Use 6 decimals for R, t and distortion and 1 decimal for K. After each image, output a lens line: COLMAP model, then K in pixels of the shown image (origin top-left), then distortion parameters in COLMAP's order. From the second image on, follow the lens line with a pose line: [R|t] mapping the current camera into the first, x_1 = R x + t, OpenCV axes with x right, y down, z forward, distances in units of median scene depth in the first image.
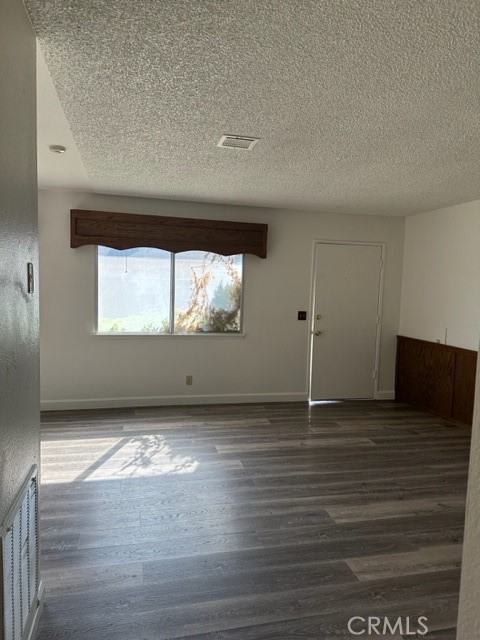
lens RADIAL K [[447.4, 0, 235.8], [0, 447.4, 321.1], [0, 0, 1]] dist [0.055959, -0.060868]
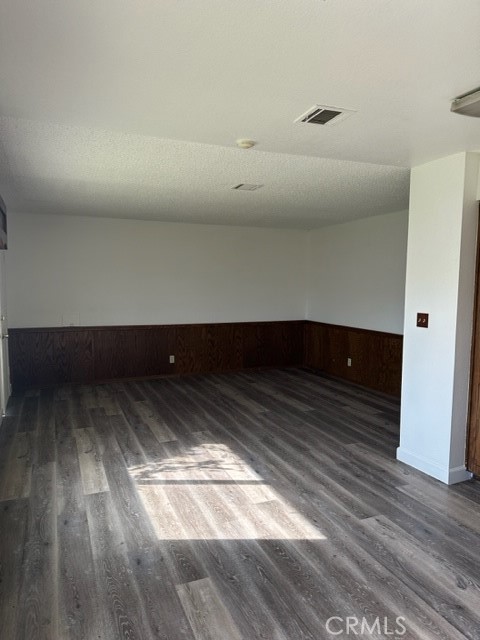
lens RADIAL K [[447.4, 0, 238.1], [0, 447.4, 318.5], [0, 0, 1]] dist [0.055959, -0.060868]
pose [[-0.163972, -0.115767, 0.979648, -1.105198], [0.069543, 0.989263, 0.128544, -0.132607], [-0.984011, 0.089205, -0.154161, 0.992968]]
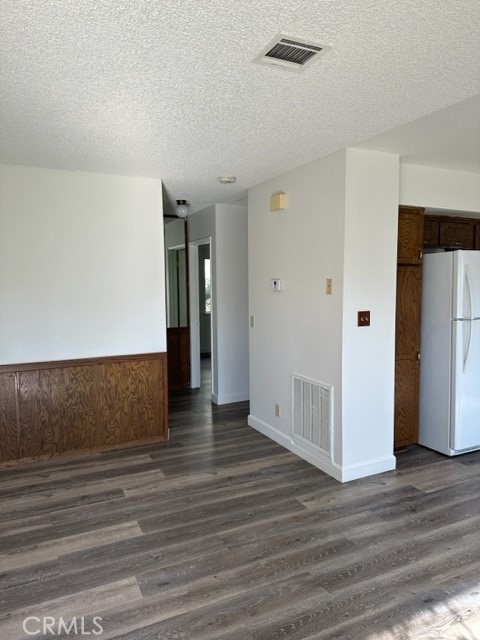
lens RADIAL K [[447.4, 0, 239.9], [0, 447.4, 319.4], [0, 0, 1]] dist [0.055959, -0.060868]
pose [[-0.975489, -0.007296, -0.219926, 0.158629], [-0.043276, 0.986292, 0.159232, -0.110066], [0.215750, 0.164847, -0.962433, 1.258892]]
